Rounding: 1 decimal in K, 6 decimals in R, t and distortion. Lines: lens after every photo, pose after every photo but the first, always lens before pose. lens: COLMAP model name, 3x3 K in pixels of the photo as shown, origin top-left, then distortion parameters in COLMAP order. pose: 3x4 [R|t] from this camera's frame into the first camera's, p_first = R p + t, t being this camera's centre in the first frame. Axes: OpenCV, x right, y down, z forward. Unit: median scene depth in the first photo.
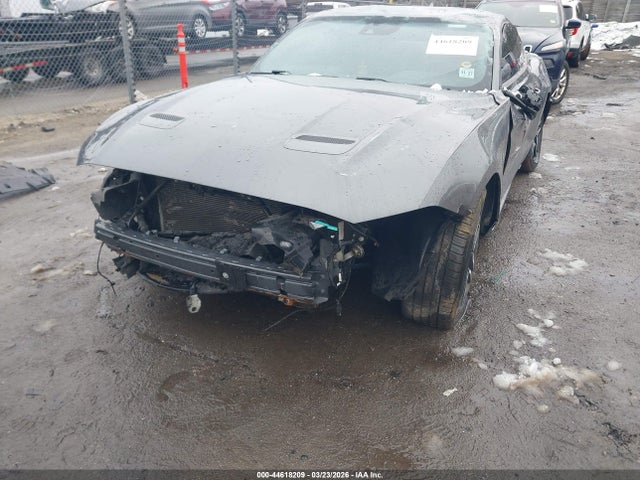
lens RADIAL K [[505.3, 0, 317.6], [0, 505.3, 242.1], [0, 0, 1]] dist [0.011855, -0.010704]
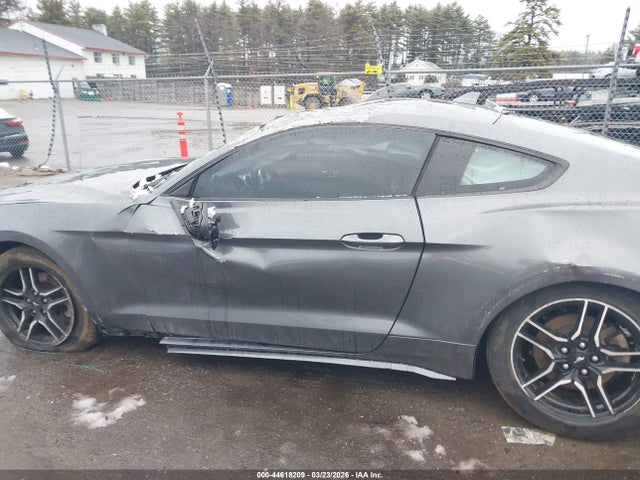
lens RADIAL K [[505.3, 0, 317.6], [0, 505.3, 242.1], [0, 0, 1]] dist [0.011855, -0.010704]
pose [[0.168499, 0.257765, -0.951402, 1.217343], [-0.379691, 0.907694, 0.178678, -0.467324], [0.909639, 0.331131, 0.250816, 0.999364]]
